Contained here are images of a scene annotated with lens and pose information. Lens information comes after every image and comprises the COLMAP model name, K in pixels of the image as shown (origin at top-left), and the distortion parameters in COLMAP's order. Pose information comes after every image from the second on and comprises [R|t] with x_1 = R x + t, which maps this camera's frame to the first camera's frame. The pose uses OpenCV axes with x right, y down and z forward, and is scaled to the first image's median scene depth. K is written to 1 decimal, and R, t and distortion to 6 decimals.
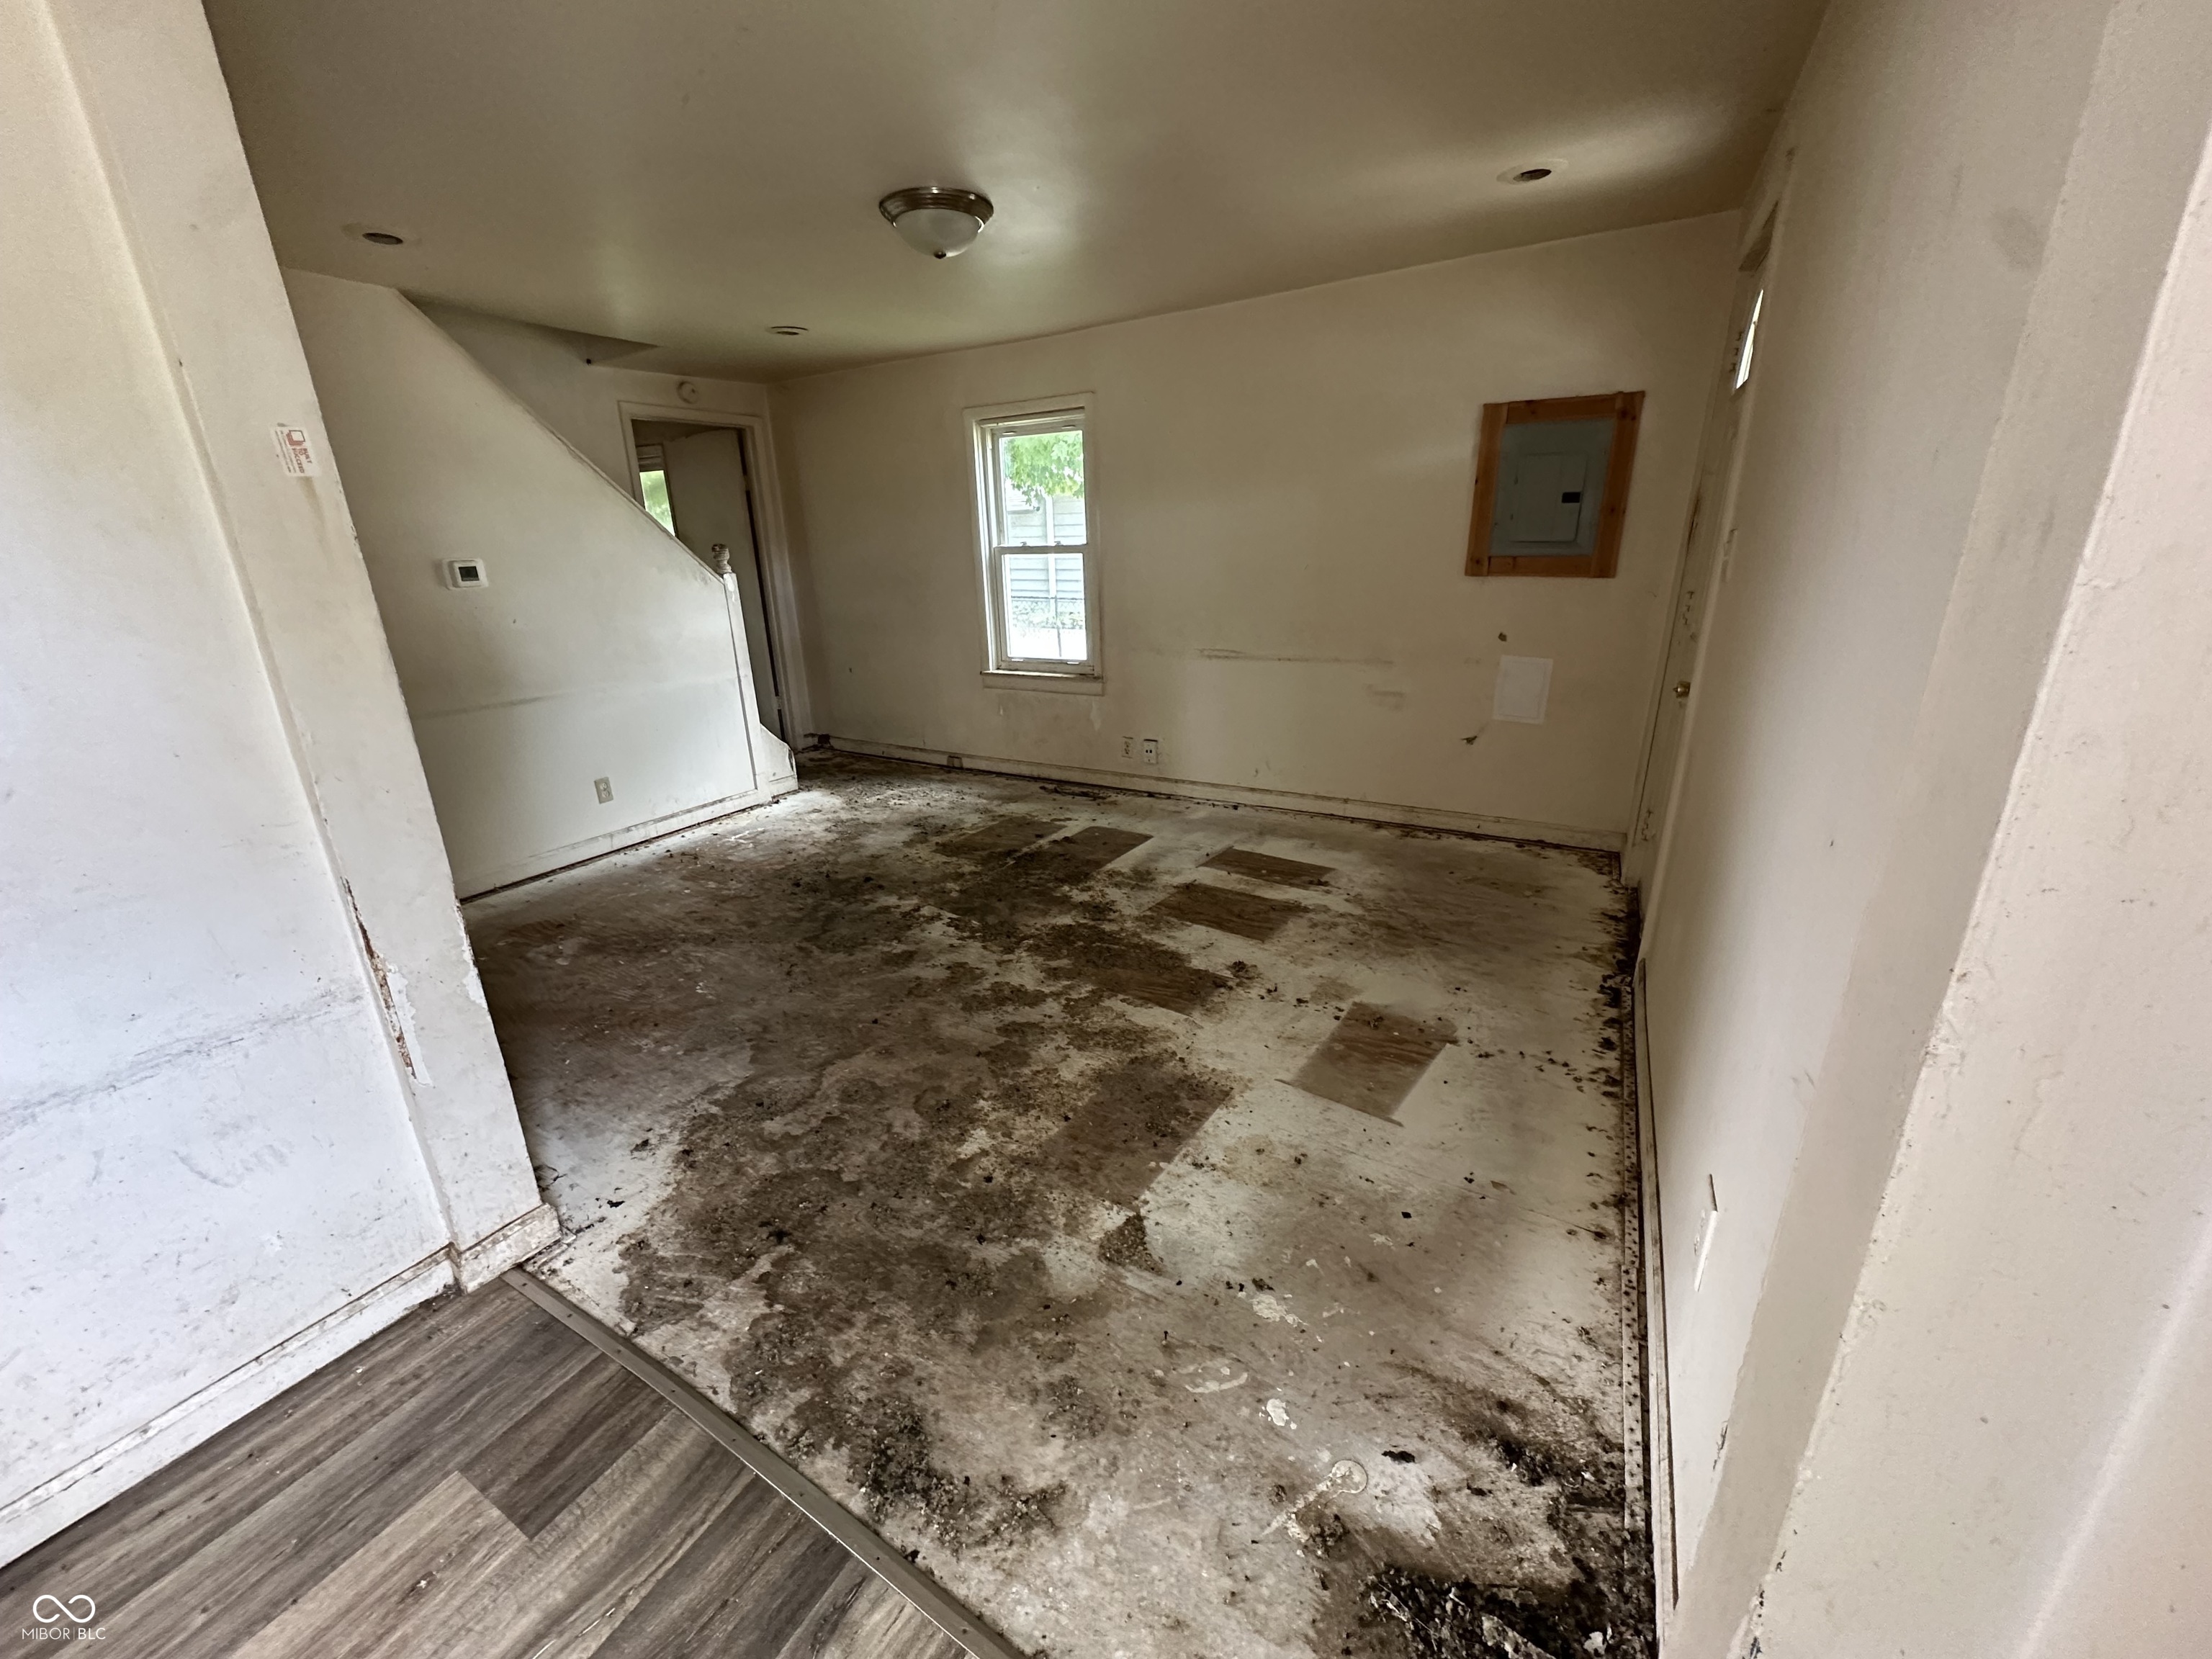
lens RADIAL K [[884.8, 0, 1107.8], [0, 884.8, 827.6], [0, 0, 1]] dist [-0.003951, 0.001166]
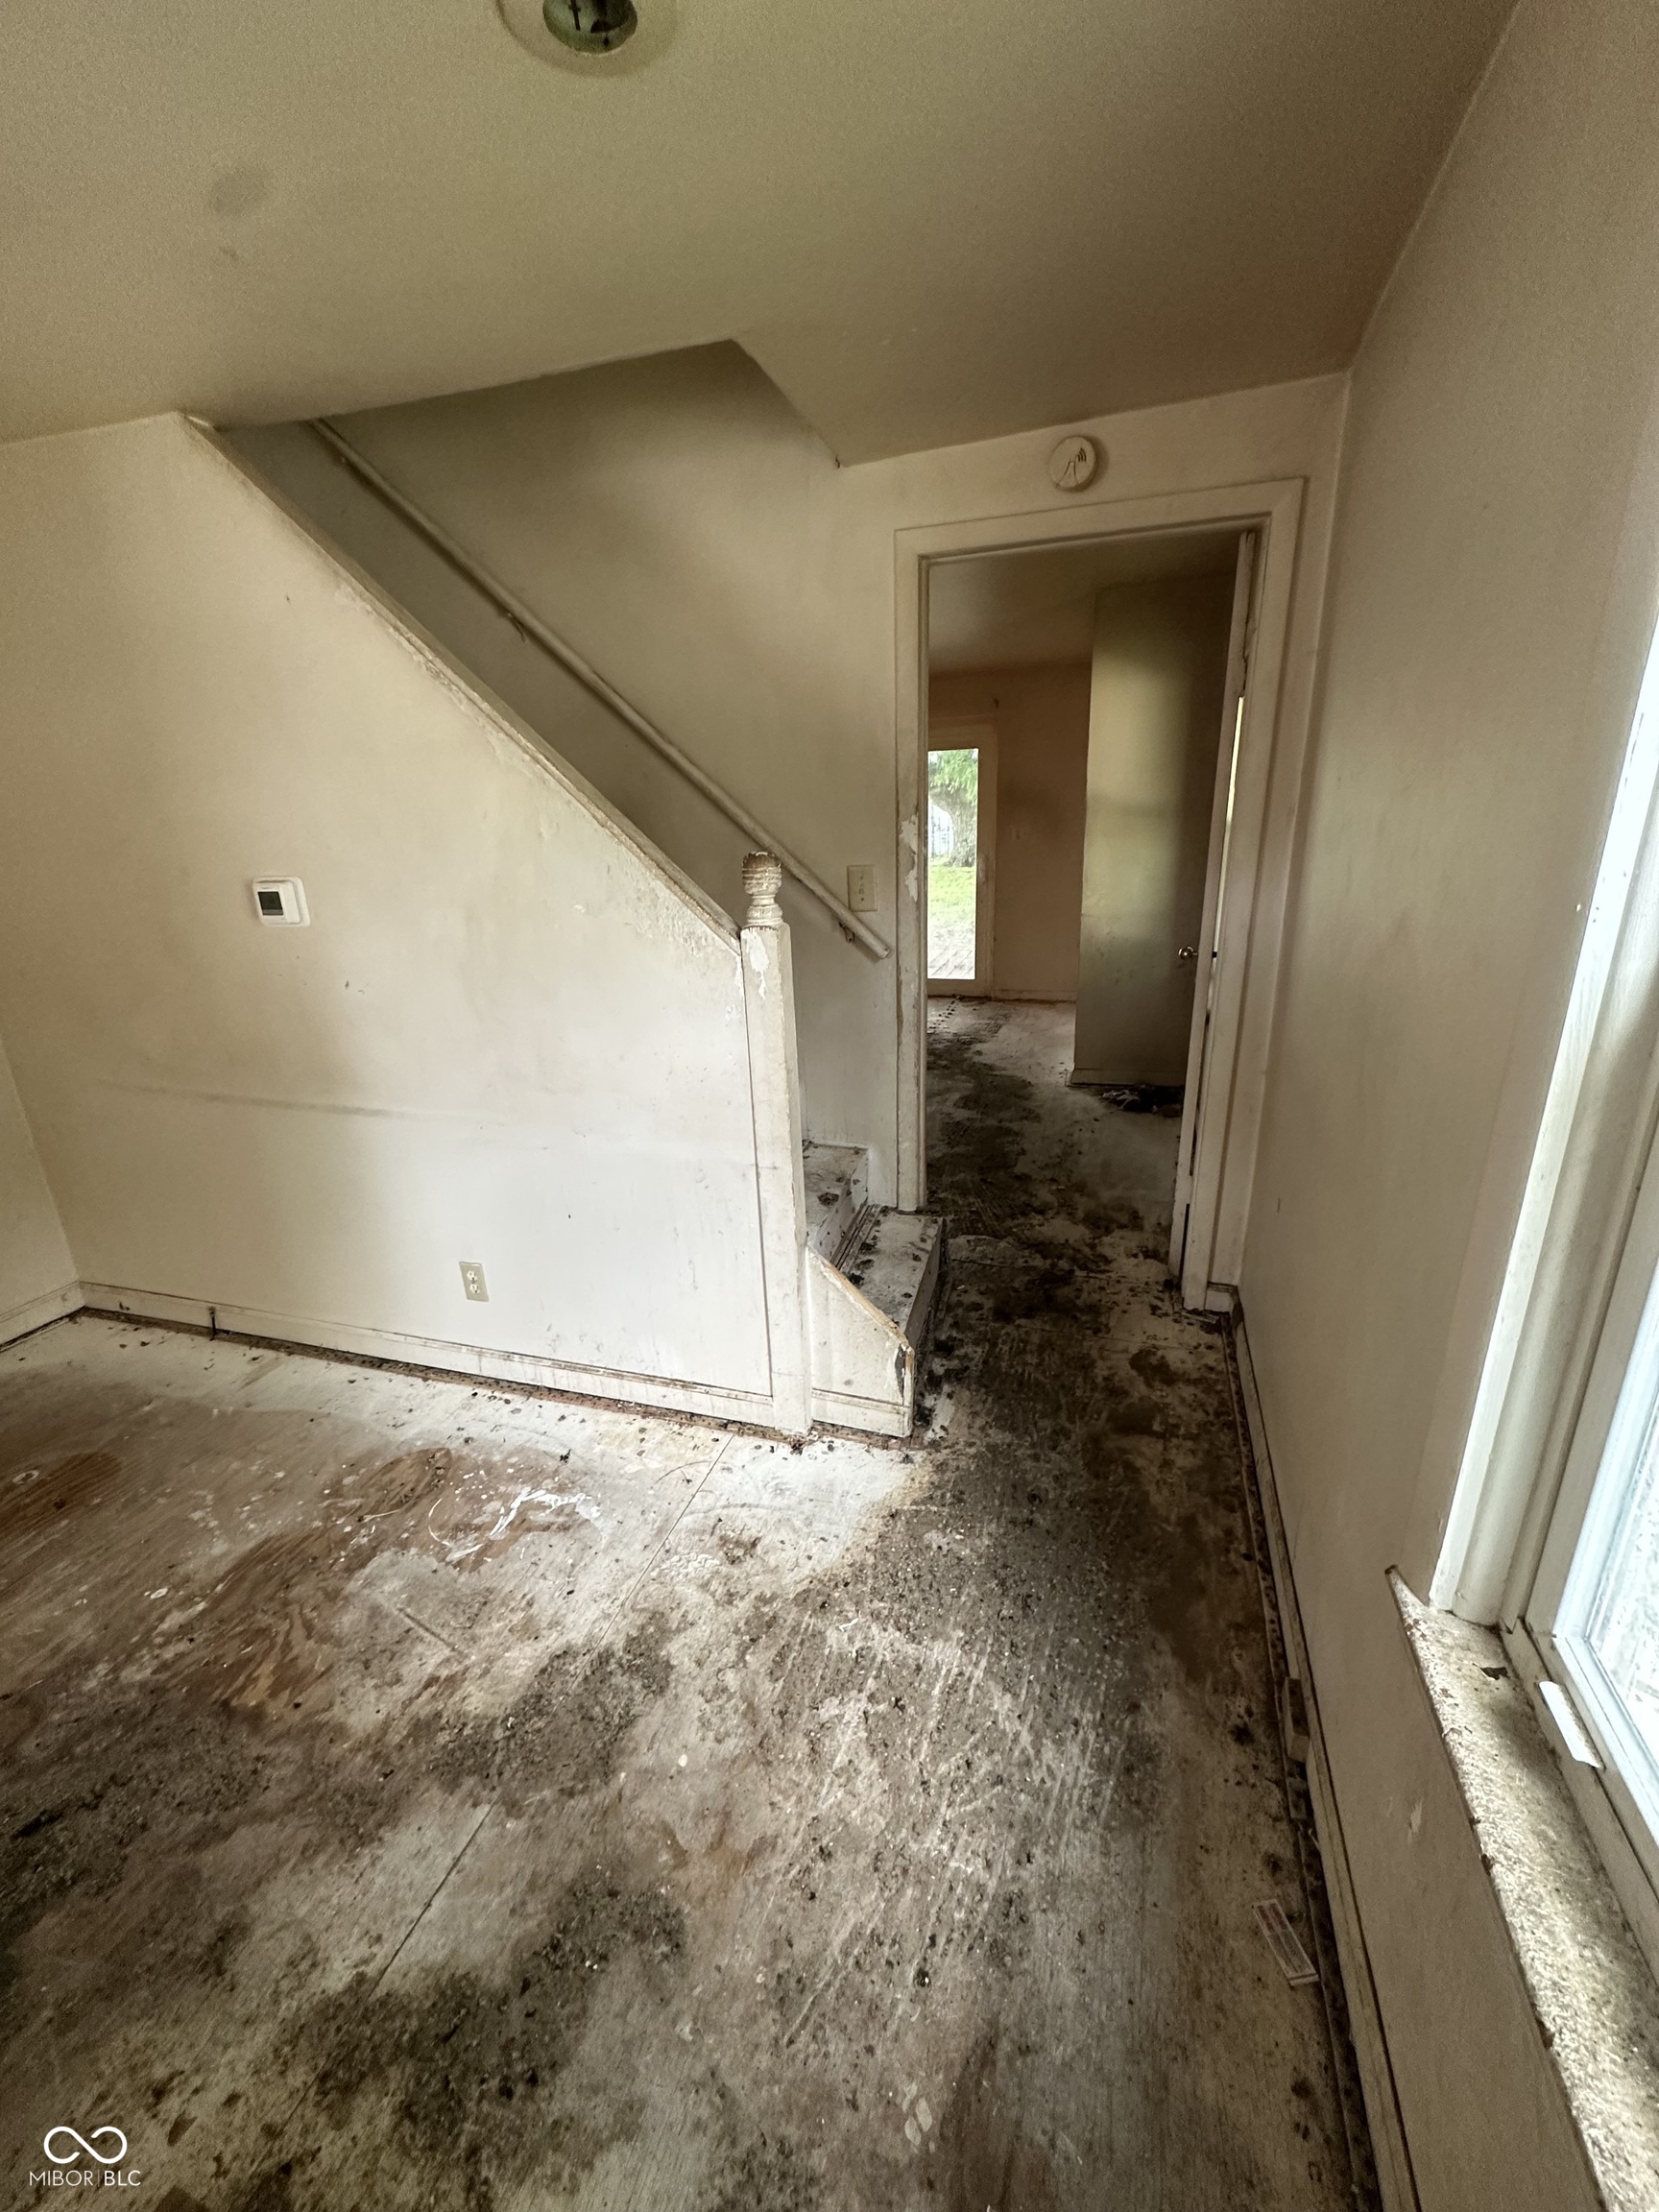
lens RADIAL K [[884.8, 0, 837.3], [0, 884.8, 1099.1], [0, 0, 1]] dist [-0.003951, 0.001166]
pose [[0.217458, 0.320651, -0.921897, -0.031560], [-0.276518, 0.926043, 0.256868, -0.338156], [0.936082, 0.199064, 0.290041, 0.964684]]
